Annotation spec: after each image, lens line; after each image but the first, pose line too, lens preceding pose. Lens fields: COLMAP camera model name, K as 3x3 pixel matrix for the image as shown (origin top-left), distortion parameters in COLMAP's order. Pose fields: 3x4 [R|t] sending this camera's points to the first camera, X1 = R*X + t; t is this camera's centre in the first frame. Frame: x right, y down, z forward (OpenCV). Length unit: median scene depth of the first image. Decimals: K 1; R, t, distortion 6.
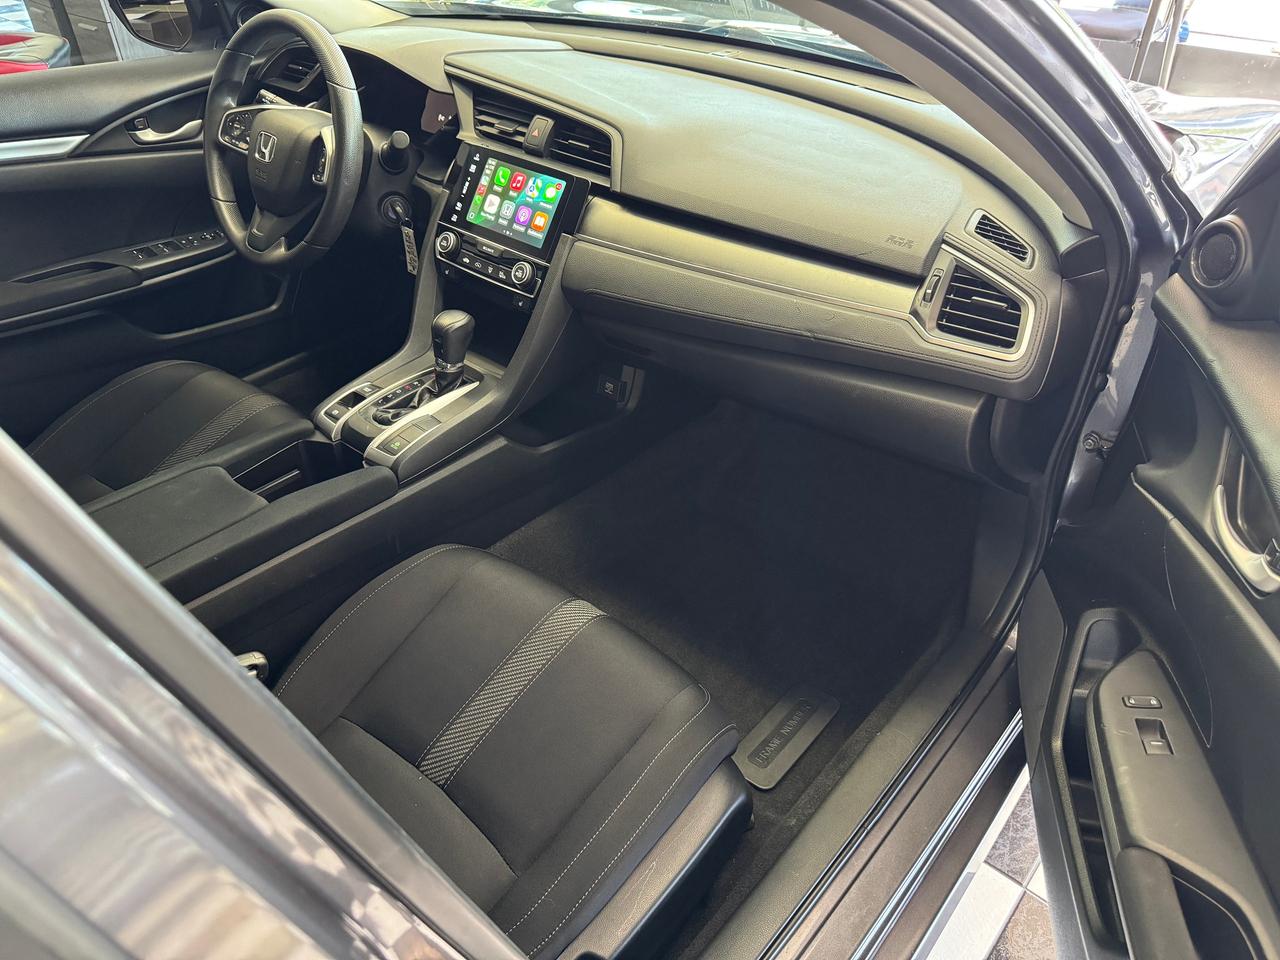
lens RADIAL K [[831.1, 0, 640.0], [0, 831.1, 480.0], [0, 0, 1]] dist [0.059376, -0.093815]
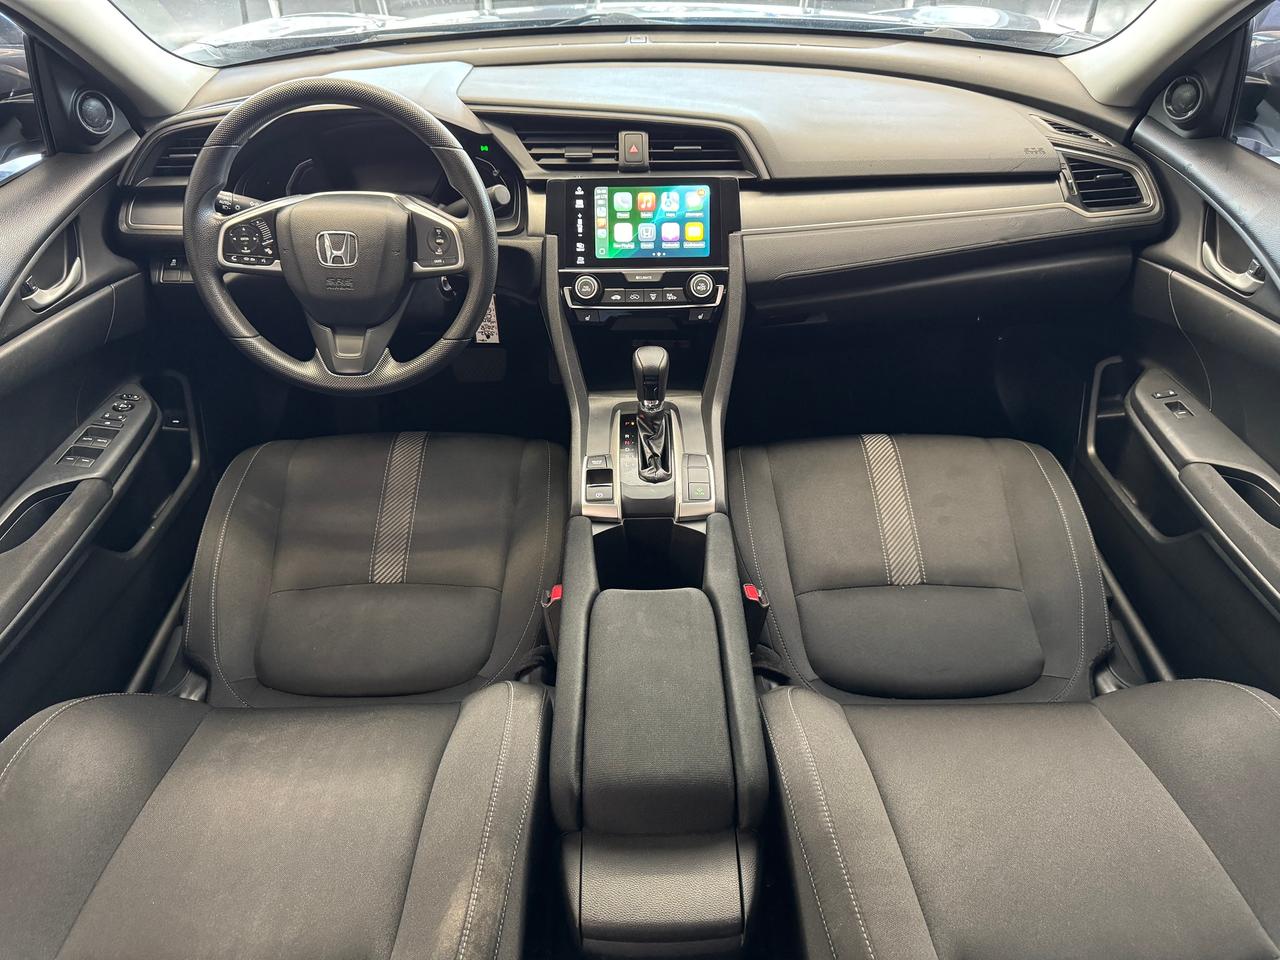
lens RADIAL K [[831.1, 0, 640.0], [0, 831.1, 480.0], [0, 0, 1]] dist [0.059376, -0.093815]
pose [[0.765167, -0.431838, 0.477530, -0.747497], [0.412146, 0.898351, 0.151994, -0.214560], [-0.494626, 0.080511, 0.865369, 0.188097]]
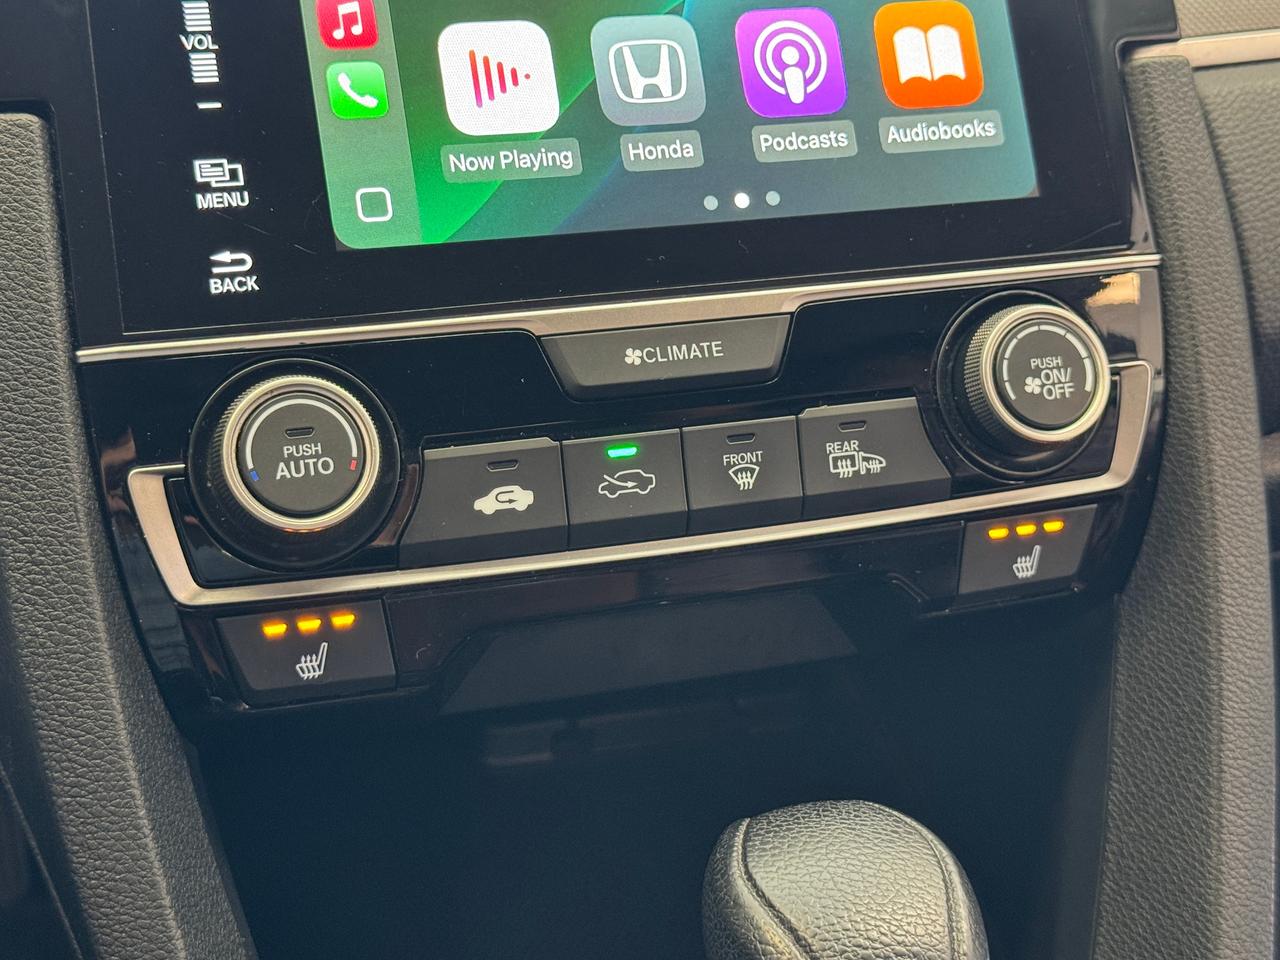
lens RADIAL K [[1973.4, 0, 640.0], [0, 1973.4, 480.0], [0, 0, 1]] dist [0.179803, -0.637300]
pose [[0.528760, -0.389544, 0.754101, -0.452596], [0.494179, 0.863634, 0.099617, -0.294632], [-0.690073, 0.319987, 0.649159, 0.790513]]
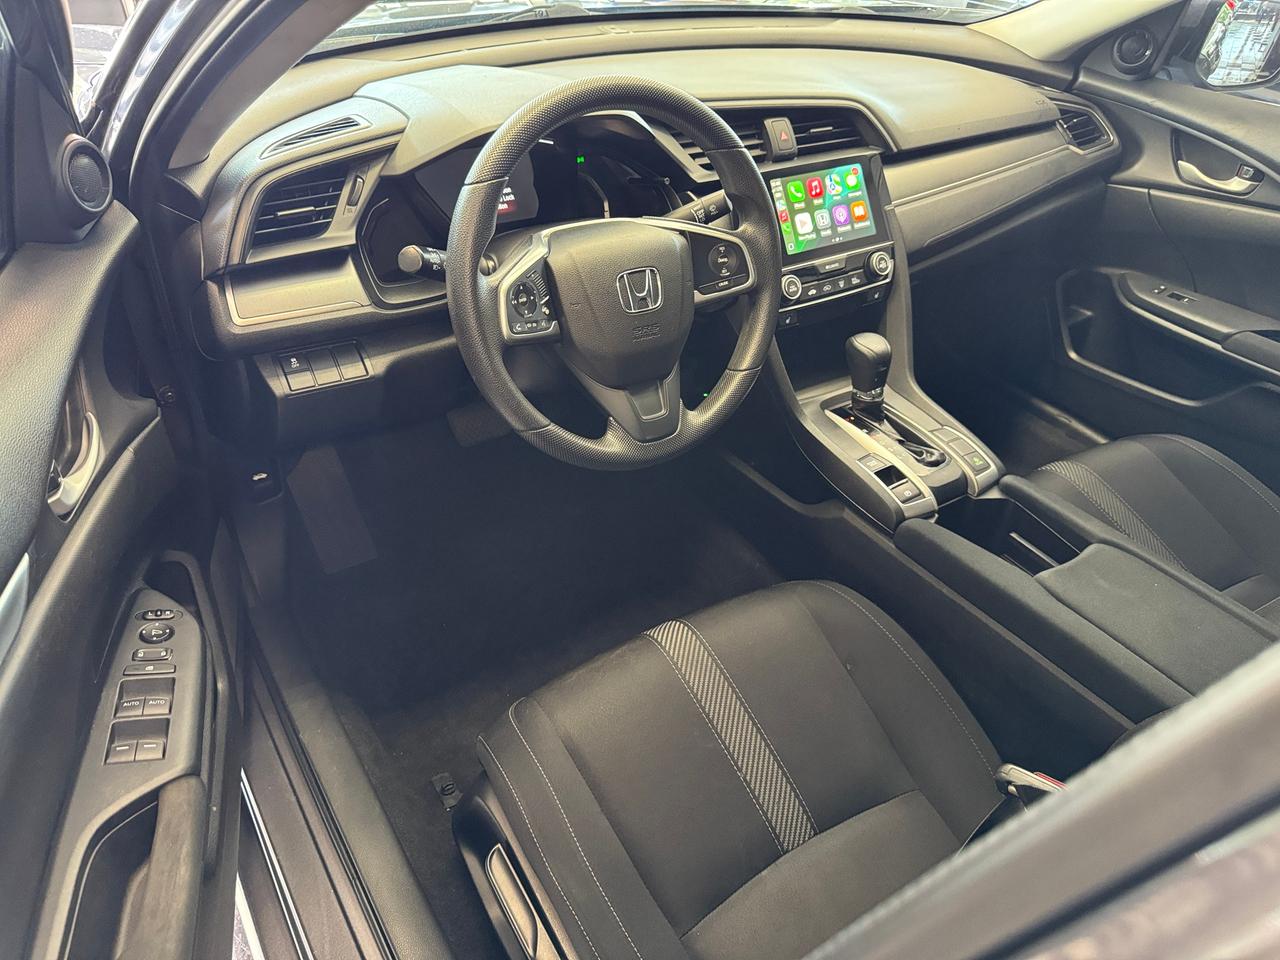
lens RADIAL K [[831.1, 0, 640.0], [0, 831.1, 480.0], [0, 0, 1]] dist [0.059376, -0.093815]
pose [[0.297711, -0.596939, 0.745005, -1.073156], [0.542389, 0.747967, 0.382569, -0.567902], [-0.785610, 0.290187, 0.546451, 0.733623]]
